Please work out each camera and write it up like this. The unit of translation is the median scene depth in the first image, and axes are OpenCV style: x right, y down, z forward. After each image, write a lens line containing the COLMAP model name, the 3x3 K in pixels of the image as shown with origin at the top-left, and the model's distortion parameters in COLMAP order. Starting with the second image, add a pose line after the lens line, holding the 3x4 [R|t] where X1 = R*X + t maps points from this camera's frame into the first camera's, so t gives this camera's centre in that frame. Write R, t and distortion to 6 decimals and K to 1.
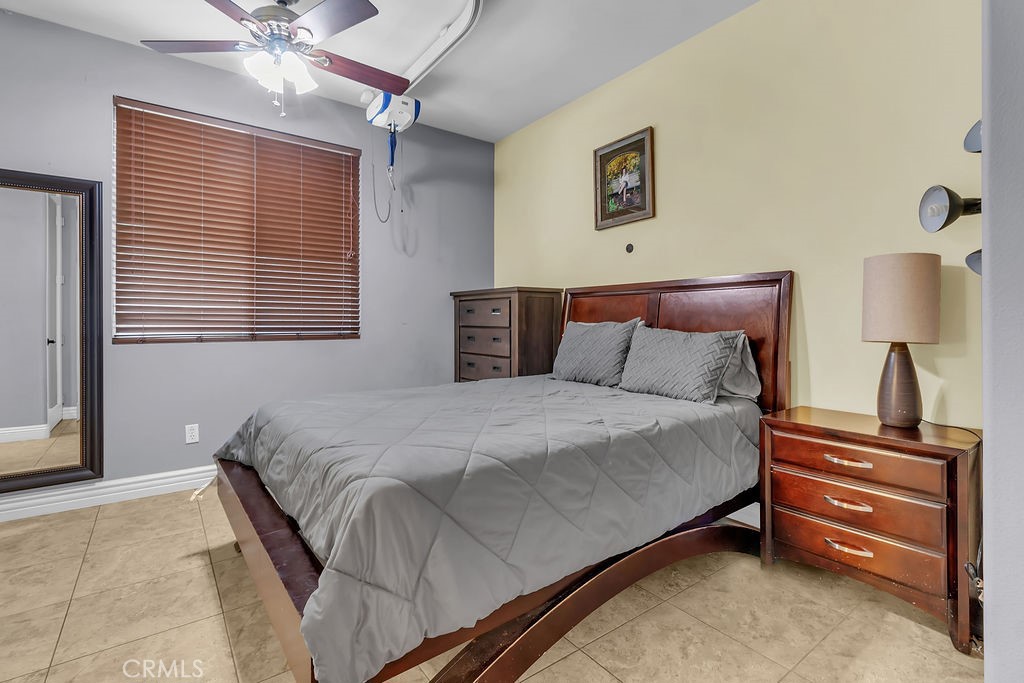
lens RADIAL K [[485.8, 0, 516.1], [0, 485.8, 322.1], [0, 0, 1]] dist [-0.000906, -0.000121]
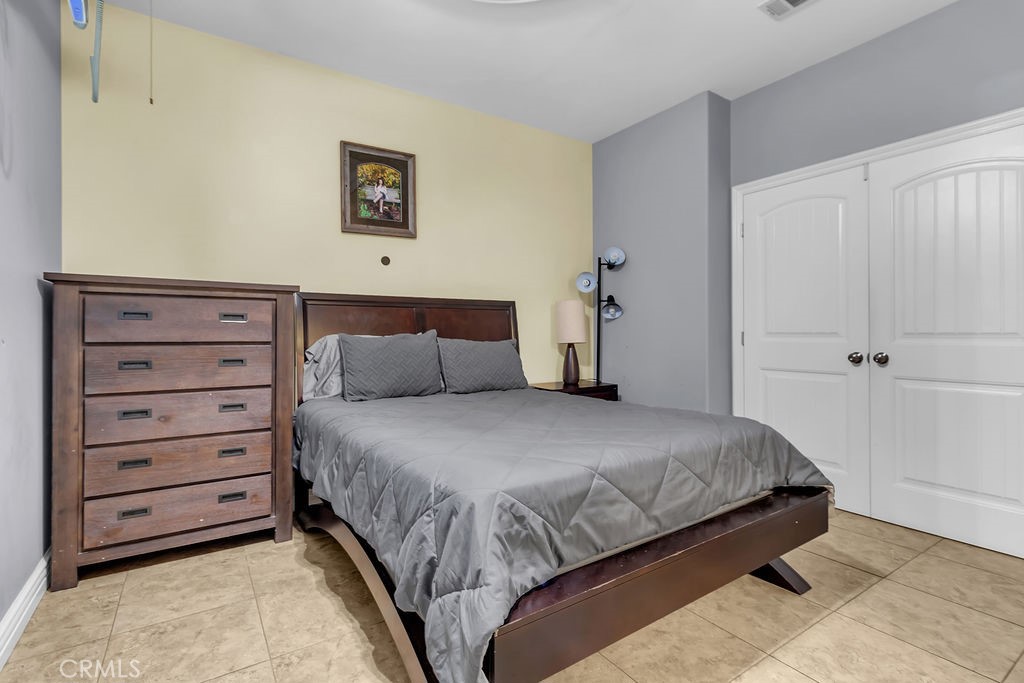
lens RADIAL K [[486.8, 0, 512.0], [0, 486.8, 341.5], [0, 0, 1]] dist [0.000531, 0.000002]
pose [[0.054415, -0.020628, 0.998305, -0.758280], [-0.000557, 0.999786, 0.020689, -0.005325], [-0.998518, -0.001682, 0.054391, 0.674291]]
